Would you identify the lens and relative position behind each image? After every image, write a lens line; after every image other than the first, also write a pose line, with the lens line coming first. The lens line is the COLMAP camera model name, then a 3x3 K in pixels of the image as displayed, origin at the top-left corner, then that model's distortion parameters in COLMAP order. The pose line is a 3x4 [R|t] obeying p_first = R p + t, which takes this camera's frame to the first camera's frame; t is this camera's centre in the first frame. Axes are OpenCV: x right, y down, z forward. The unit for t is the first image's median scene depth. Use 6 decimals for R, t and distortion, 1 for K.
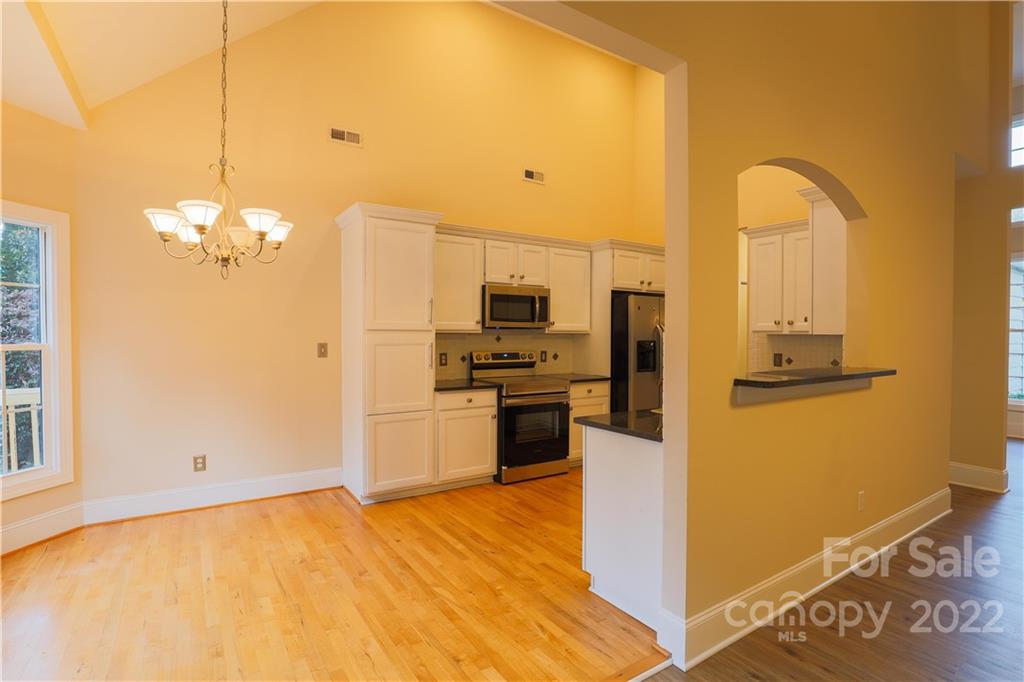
lens RADIAL K [[500.1, 0, 512.0], [0, 500.1, 338.8], [0, 0, 1]] dist [-0.030498, 0.002381]
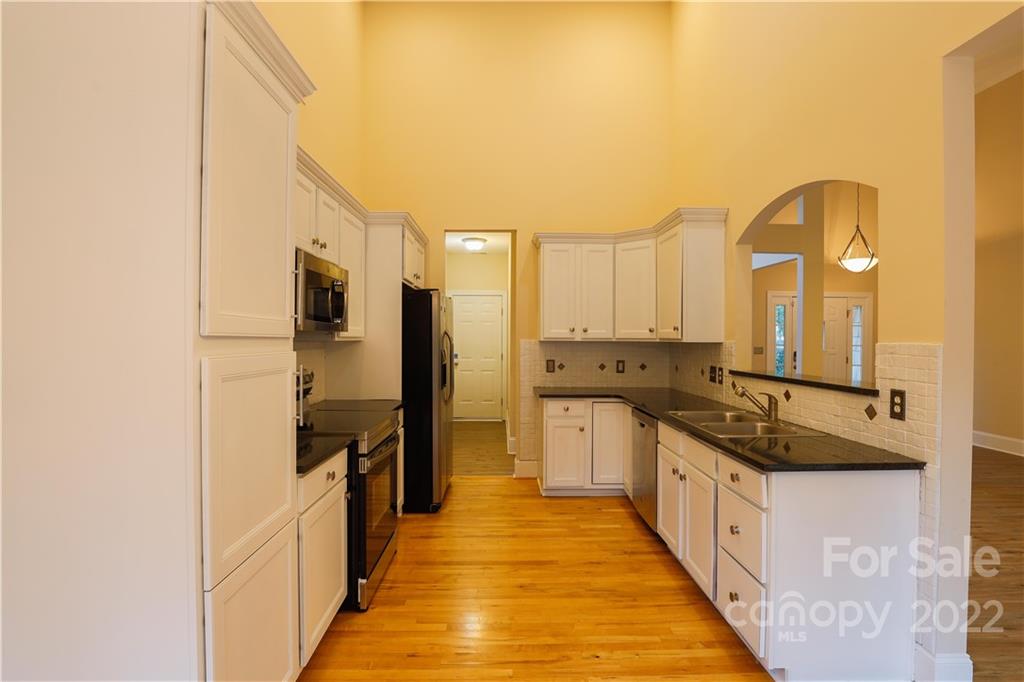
lens RADIAL K [[500.1, 0, 511.1], [0, 500.1, 339.2], [0, 0, 1]] dist [-0.030498, 0.002381]
pose [[0.535112, -0.004586, 0.844769, -0.375637], [0.007866, 0.999969, 0.000446, -0.013619], [-0.844744, 0.006406, 0.535132, 0.527517]]
